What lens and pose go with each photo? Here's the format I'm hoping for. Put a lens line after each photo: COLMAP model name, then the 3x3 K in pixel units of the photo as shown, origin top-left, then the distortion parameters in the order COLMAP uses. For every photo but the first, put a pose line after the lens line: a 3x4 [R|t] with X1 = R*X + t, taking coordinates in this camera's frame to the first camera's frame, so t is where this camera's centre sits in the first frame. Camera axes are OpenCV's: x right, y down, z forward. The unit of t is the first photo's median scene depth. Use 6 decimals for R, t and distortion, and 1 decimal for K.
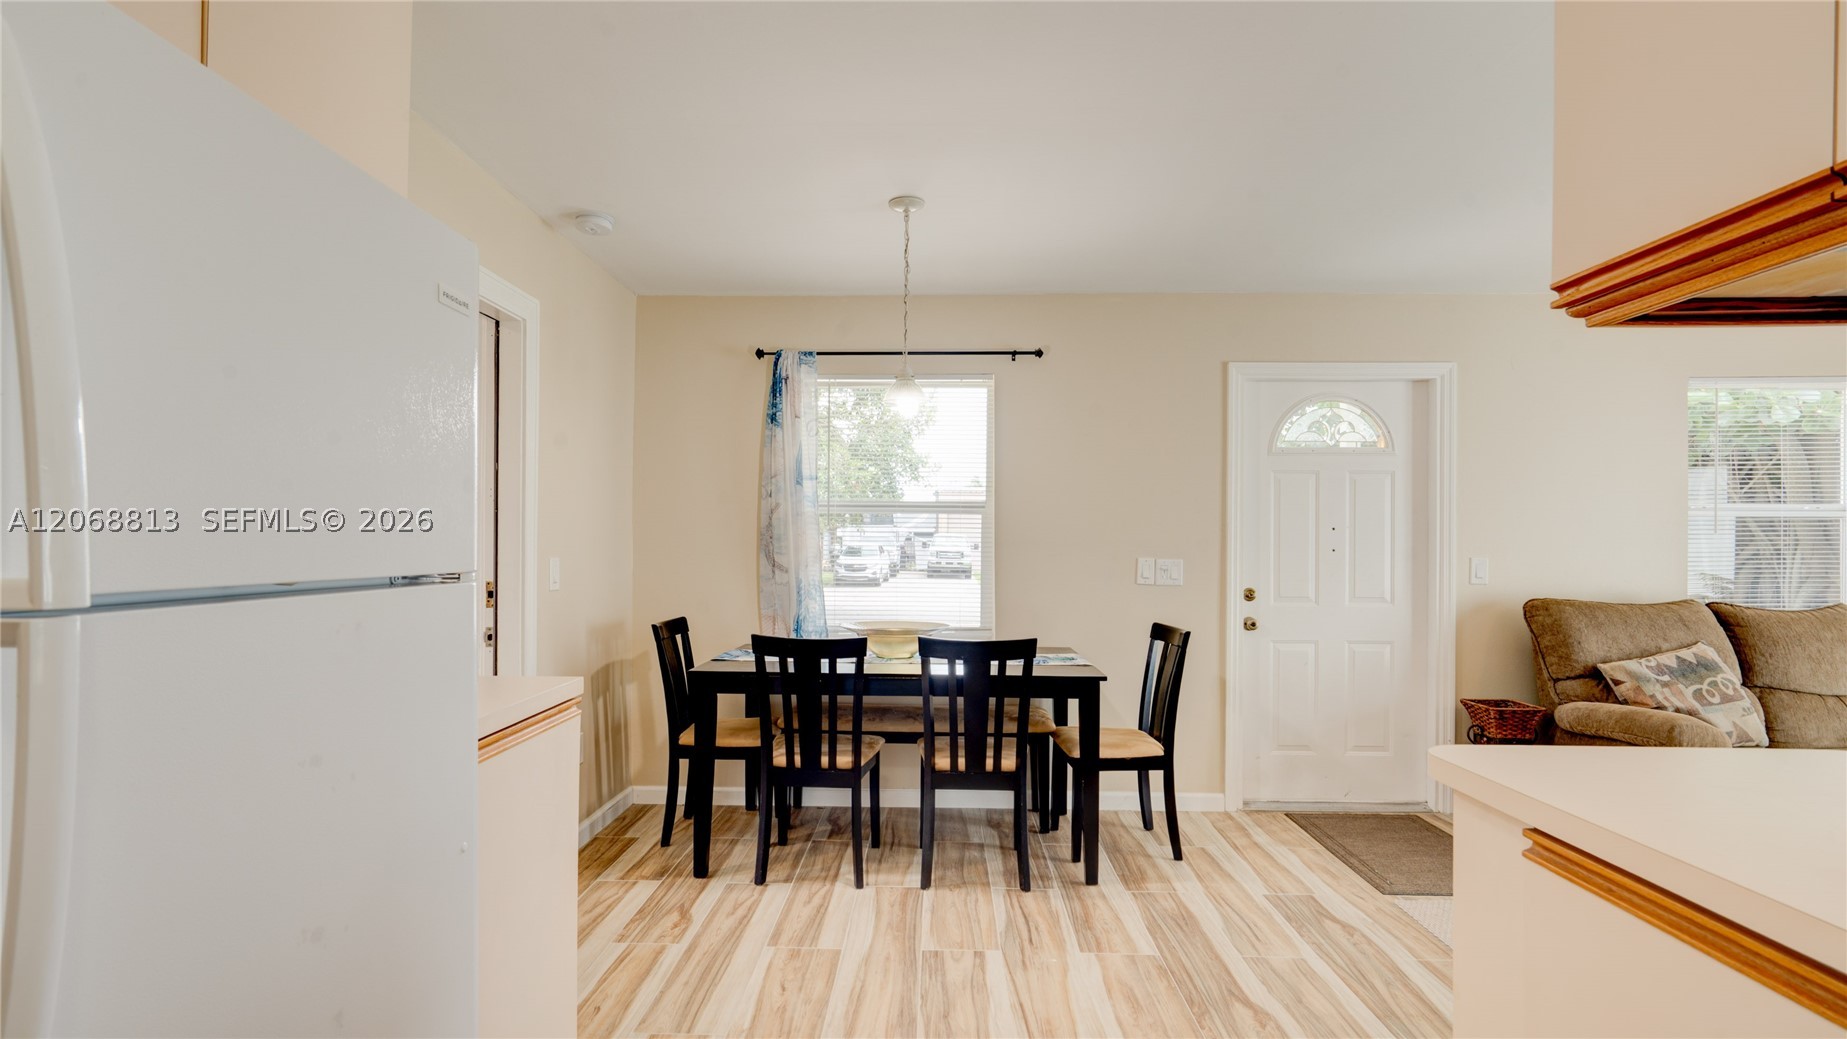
lens RADIAL K [[863.8, 0, 906.7], [0, 863.8, 545.3], [0, 0, 1]] dist [-0.003193, 0.002854]
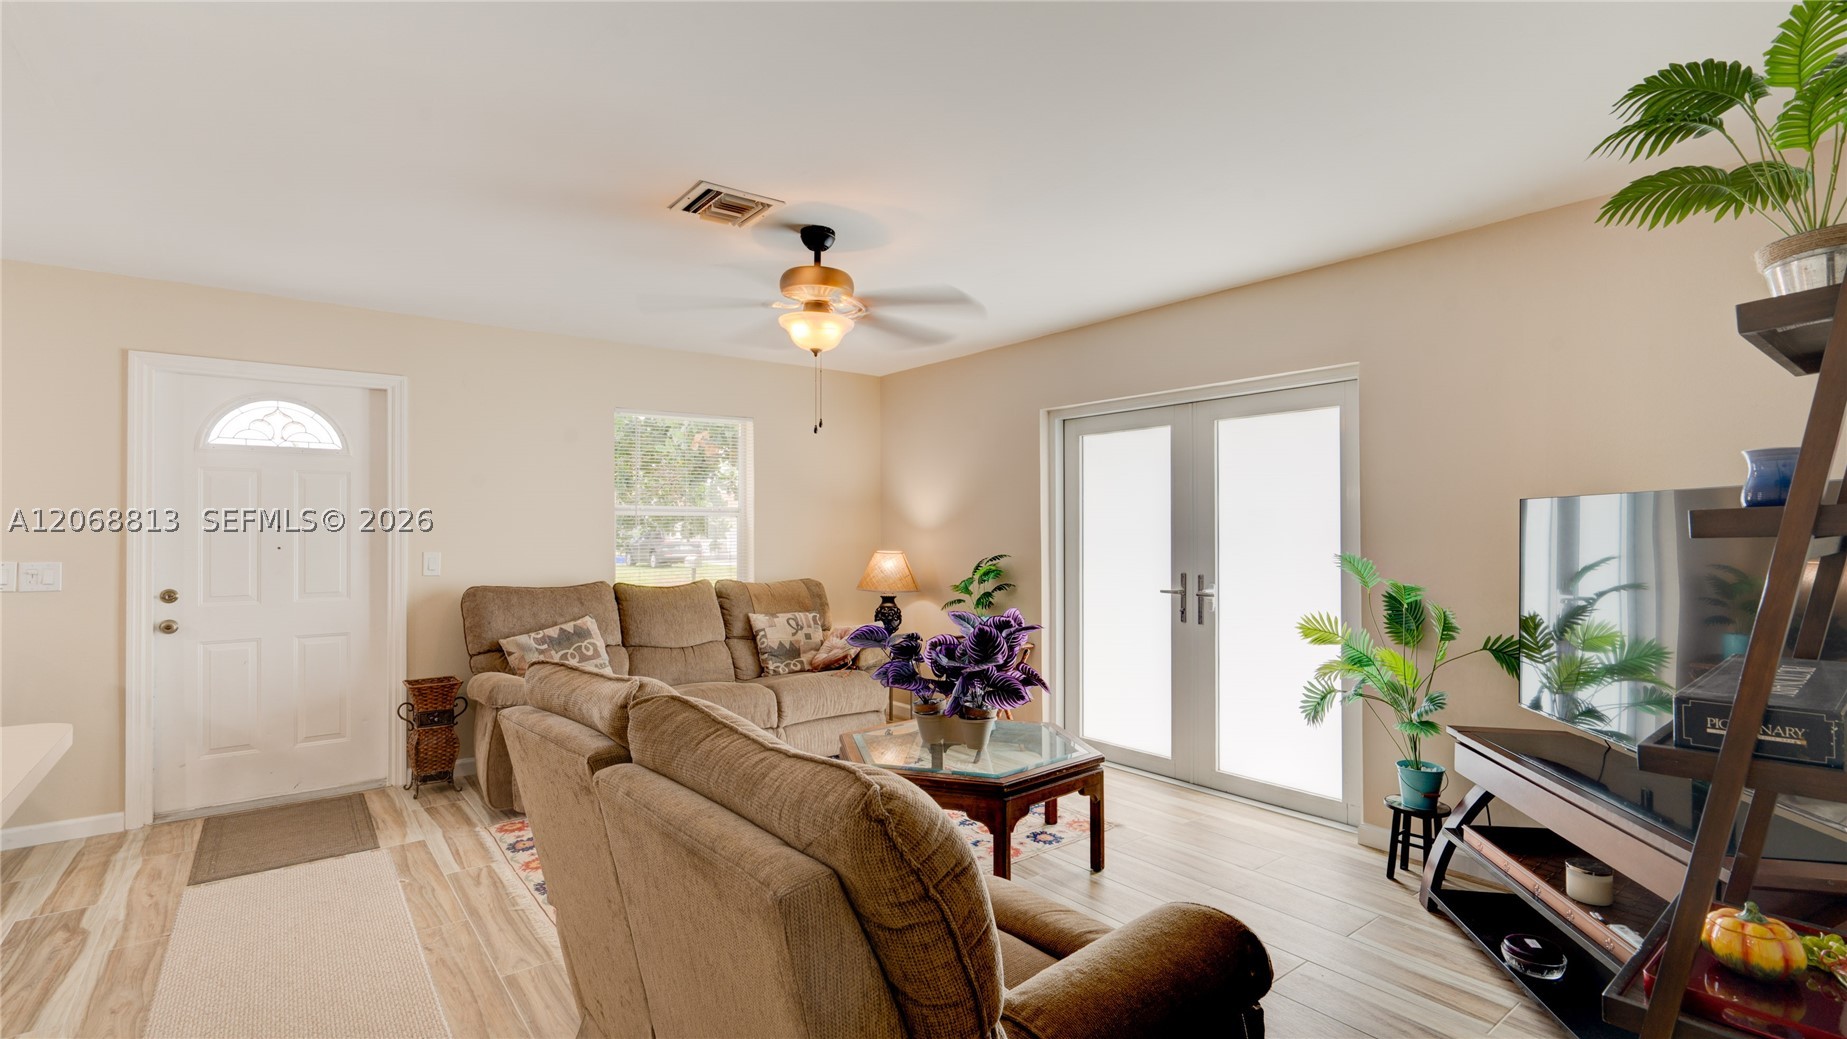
lens RADIAL K [[863.8, 0, 926.3], [0, 863.8, 519.3], [0, 0, 1]] dist [-0.003193, 0.002854]
pose [[0.768085, 0.001802, 0.640345, 0.473526], [0.007934, 0.999893, -0.012330, -0.010274], [-0.640299, 0.014551, 0.767988, -0.299092]]
